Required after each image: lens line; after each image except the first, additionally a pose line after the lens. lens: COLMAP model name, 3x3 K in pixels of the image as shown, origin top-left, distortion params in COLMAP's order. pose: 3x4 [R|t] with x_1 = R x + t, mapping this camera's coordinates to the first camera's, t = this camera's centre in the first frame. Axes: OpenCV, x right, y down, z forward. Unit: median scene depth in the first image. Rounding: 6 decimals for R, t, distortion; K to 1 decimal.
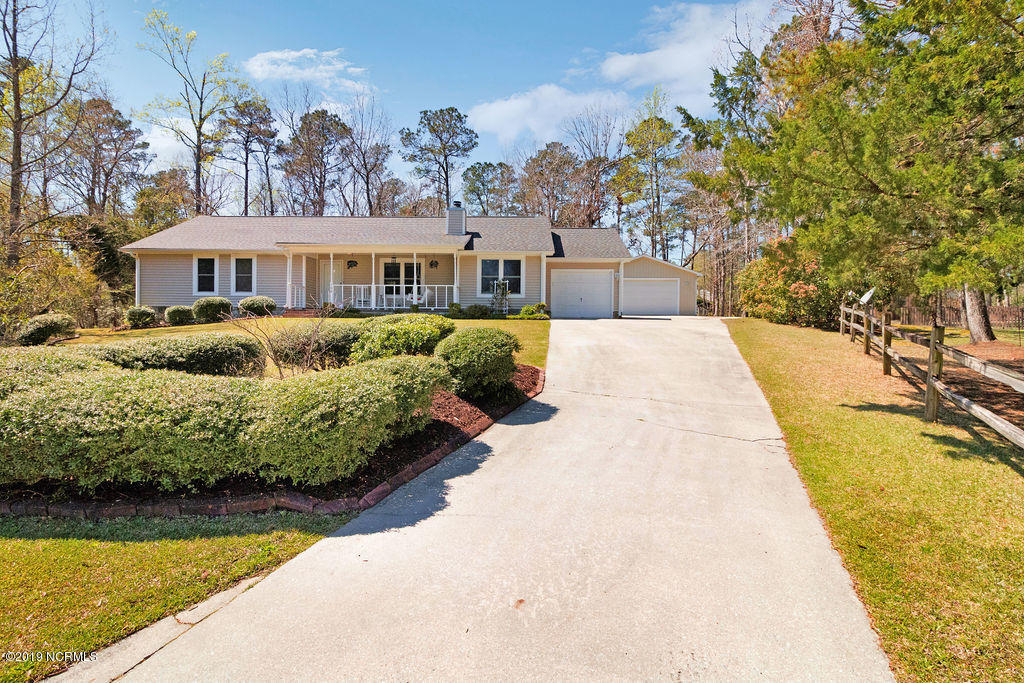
lens RADIAL K [[464.4, 0, 522.6], [0, 464.4, 335.2], [0, 0, 1]] dist [0.000409, 0.001574]
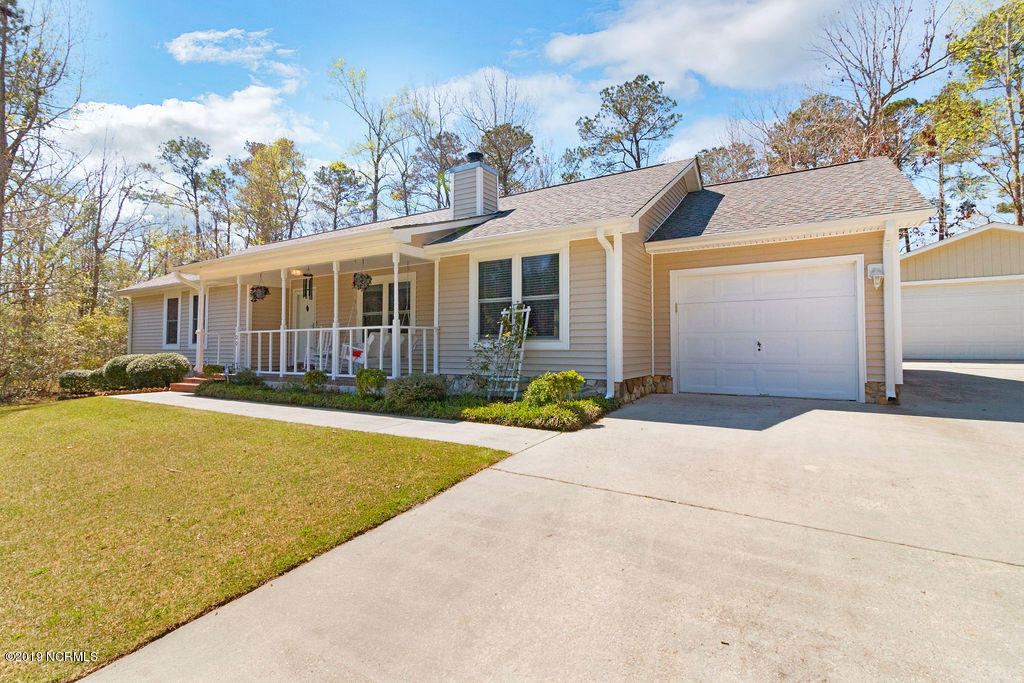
lens RADIAL K [[464.4, 0, 530.0], [0, 464.4, 331.3], [0, 0, 1]] dist [0.000409, 0.001574]
pose [[0.858448, -0.023535, -0.512361, 0.089492], [-0.003310, 0.998672, -0.051419, -0.038951], [0.512891, 0.045836, 0.857229, 0.334922]]
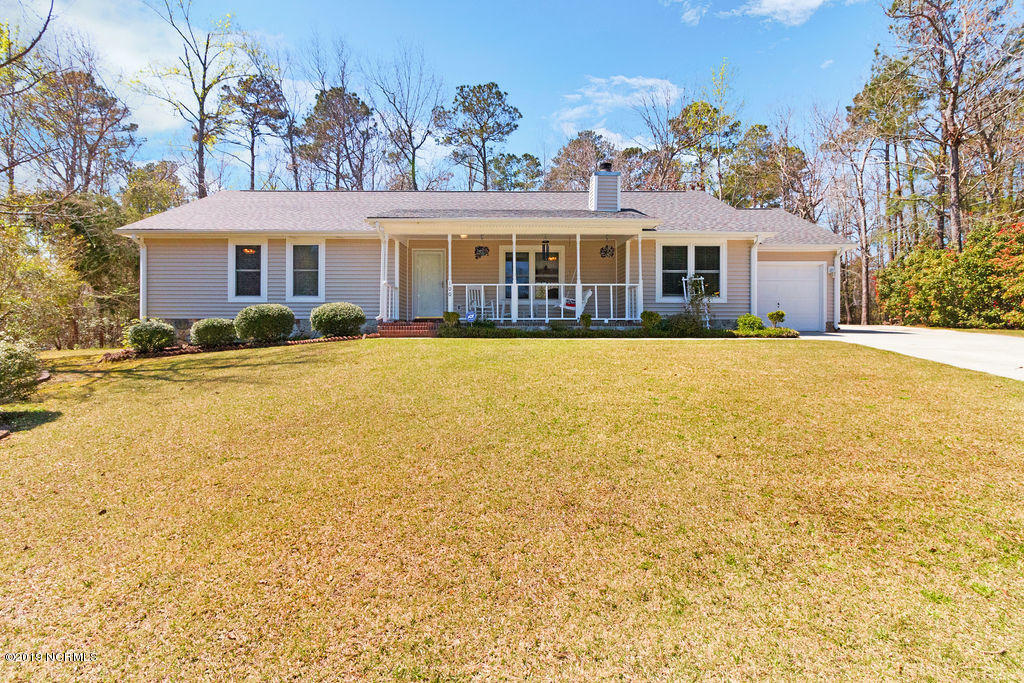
lens RADIAL K [[464.4, 0, 511.7], [0, 464.4, 335.9], [0, 0, 1]] dist [0.000409, 0.001574]
pose [[0.999893, -0.006431, 0.013131, -0.160777], [0.006542, 0.999943, -0.008419, -0.015020], [-0.013076, 0.008504, 0.999878, 0.171990]]
